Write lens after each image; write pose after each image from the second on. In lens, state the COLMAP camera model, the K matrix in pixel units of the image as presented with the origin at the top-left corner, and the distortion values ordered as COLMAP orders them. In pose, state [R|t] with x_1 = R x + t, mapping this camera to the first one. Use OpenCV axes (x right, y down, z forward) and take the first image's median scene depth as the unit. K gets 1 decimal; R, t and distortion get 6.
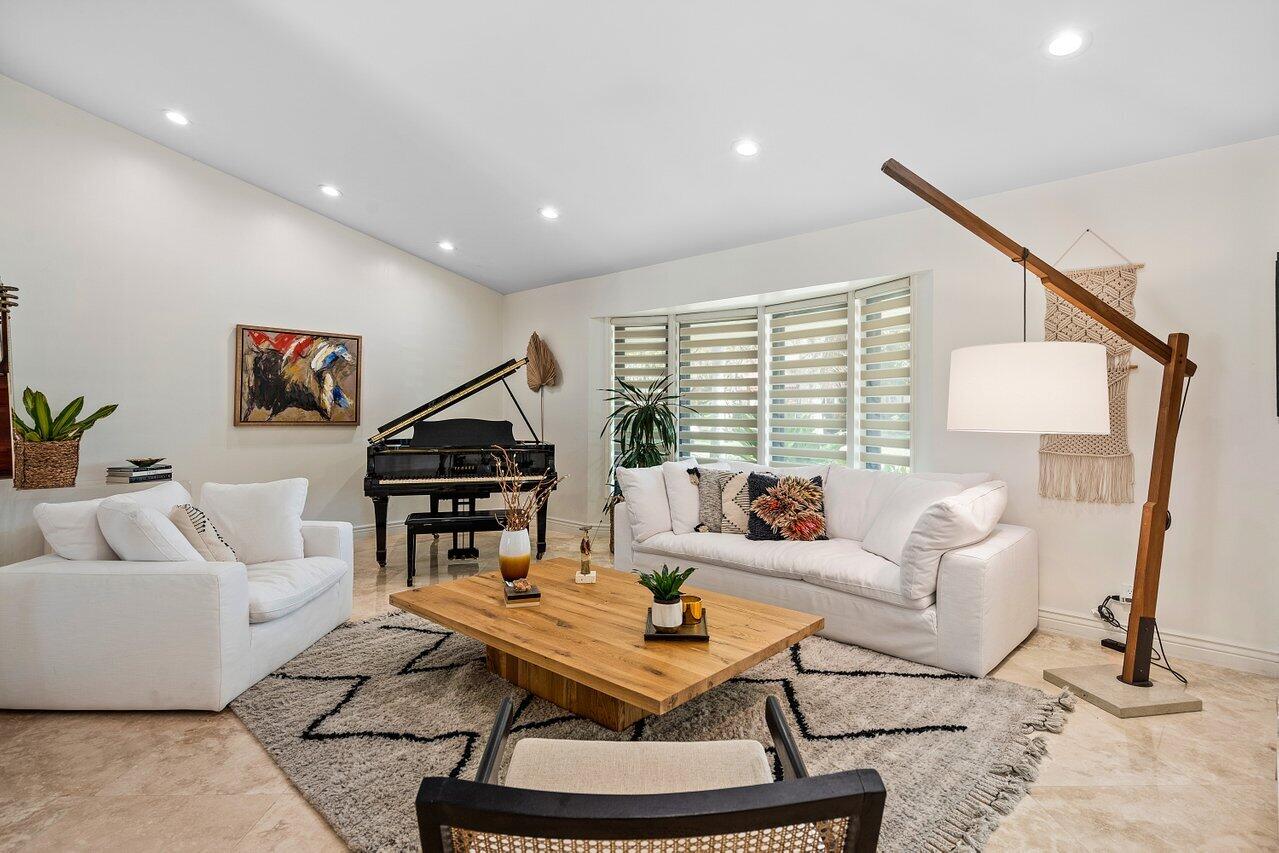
lens RADIAL K [[646.1, 0, 640.0], [0, 646.1, 404.0], [0, 0, 1]] dist [0.004041, 0.001504]
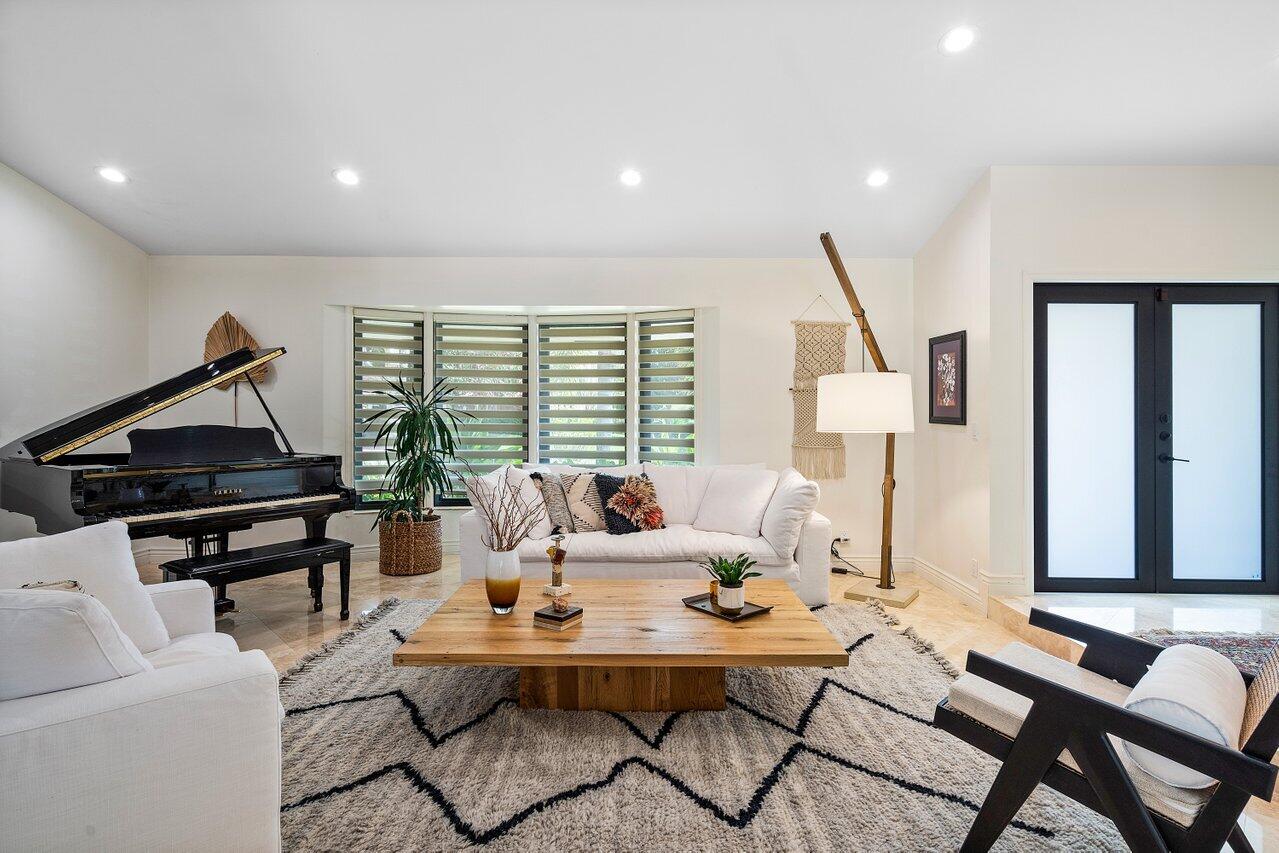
lens RADIAL K [[629.5, 0, 636.9], [0, 629.5, 414.0], [0, 0, 1]] dist [-0.001304, -0.000089]
pose [[0.735976, 0.006495, 0.676976, -0.435689], [-0.010980, 0.999937, 0.002343, 0.003241], [-0.676918, -0.009158, 0.736001, 0.163657]]
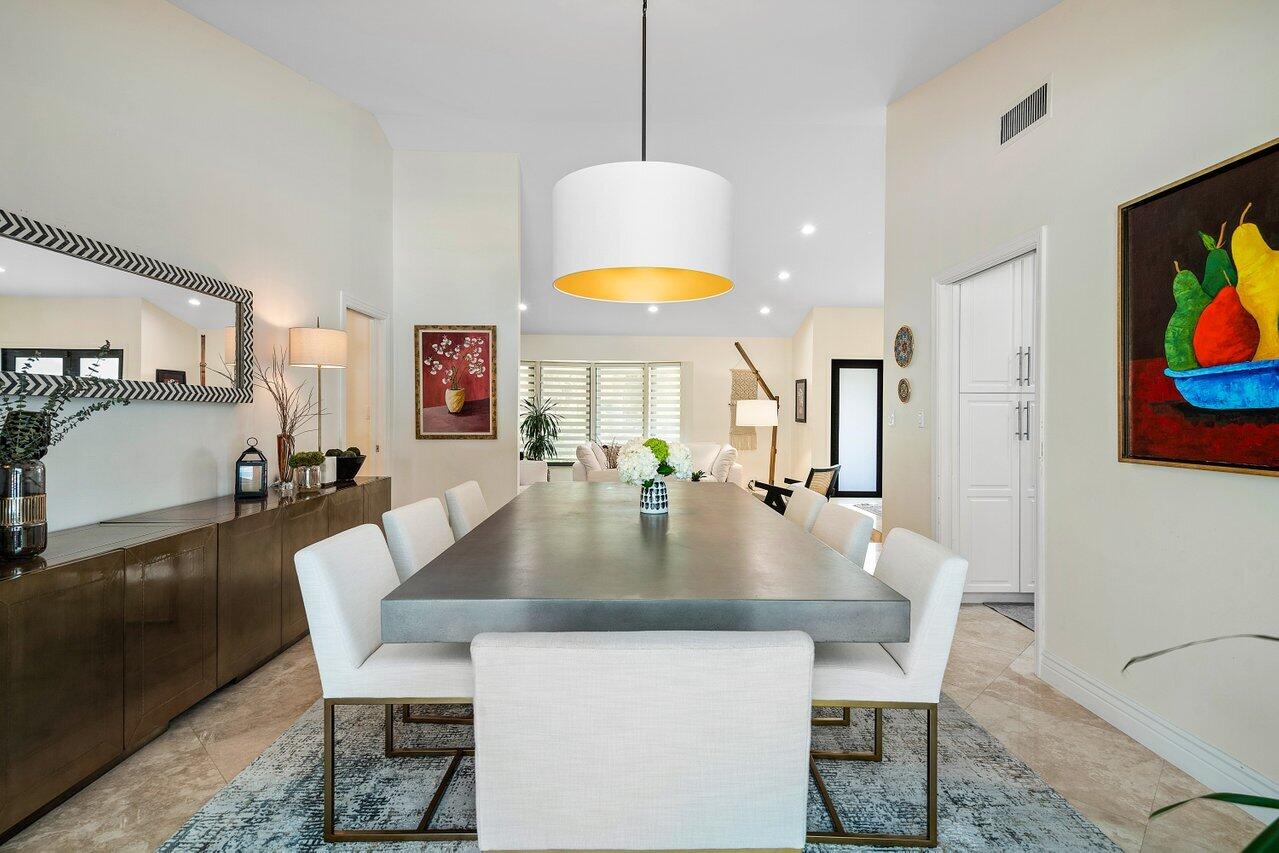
lens RADIAL K [[629.5, 0, 636.9], [0, 629.5, 414.0], [0, 0, 1]] dist [-0.001304, -0.000089]
pose [[0.715242, 0.009552, 0.698812, -1.160414], [-0.015189, 0.999883, 0.001880, -0.005746], [-0.698712, -0.011959, 0.715303, -0.472320]]
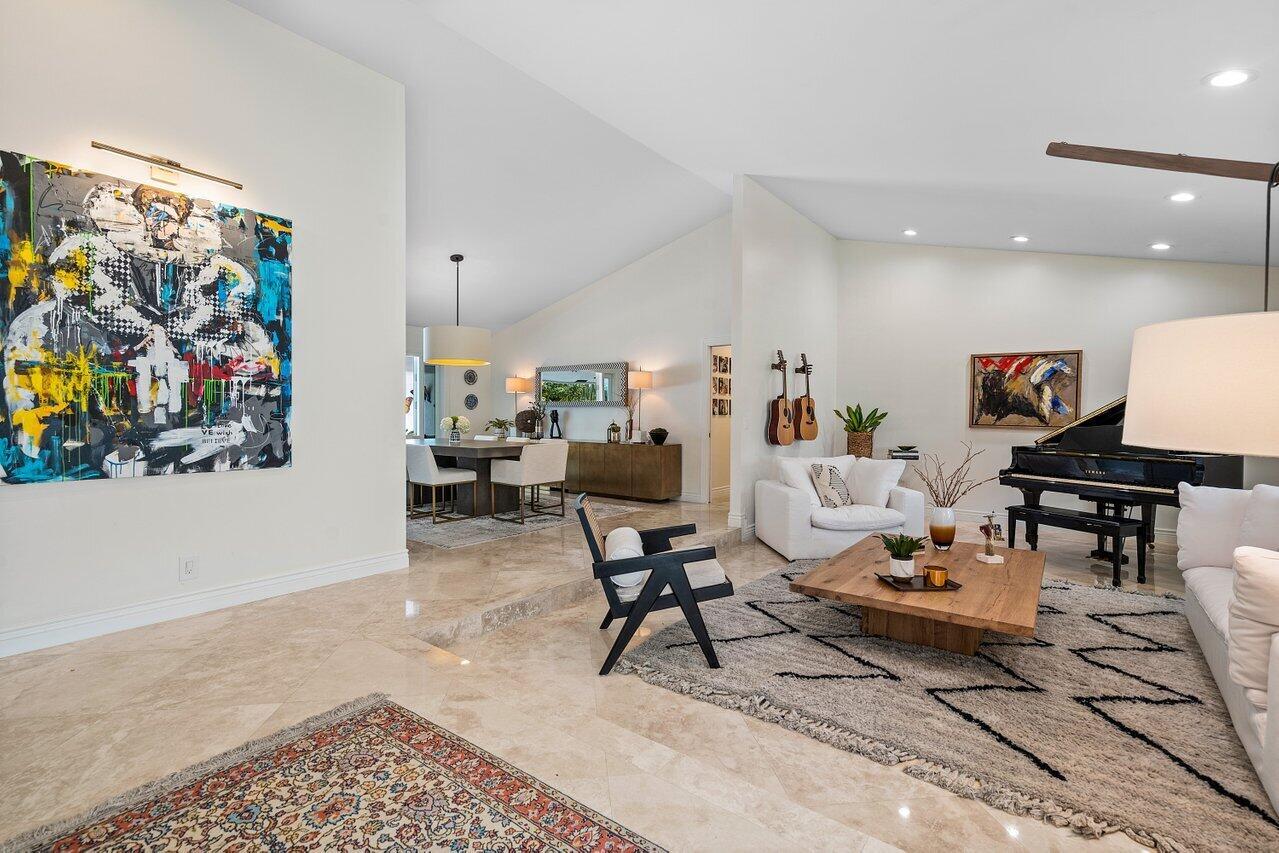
lens RADIAL K [[587.6, 0, 639.5], [0, 587.6, 426.5], [0, 0, 1]] dist [-0.001988, 0.000299]
pose [[0.099478, 0.021591, -0.994806, 0.626021], [0.002177, 0.999757, 0.021917, 0.002838], [0.995037, -0.004346, 0.099406, 0.181804]]
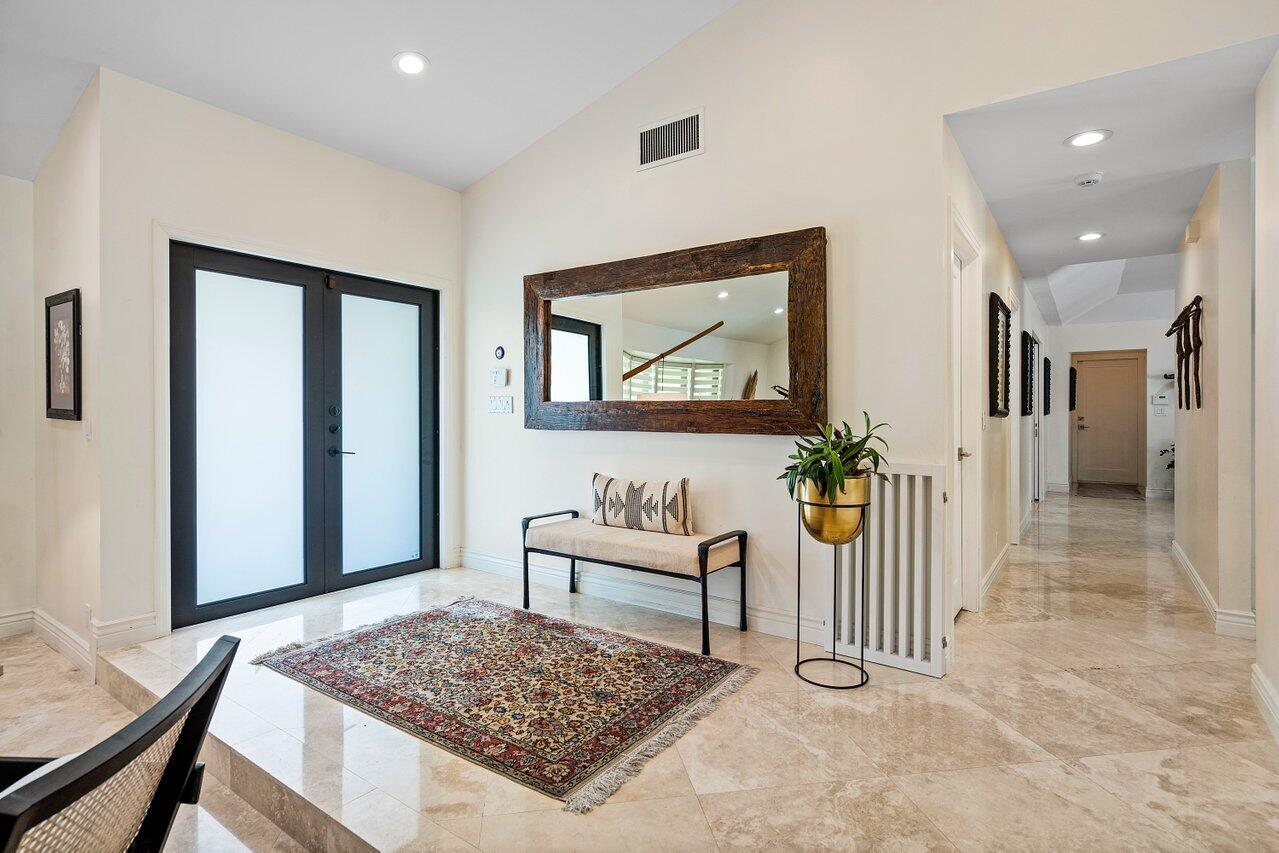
lens RADIAL K [[629.5, 0, 636.9], [0, 629.5, 414.0], [0, 0, 1]] dist [-0.001304, -0.000089]
pose [[-0.140636, -0.001555, 0.990060, -0.218578], [-0.010952, 0.999940, 0.000015, 0.003411], [-0.990001, -0.010841, -0.140644, 0.038836]]
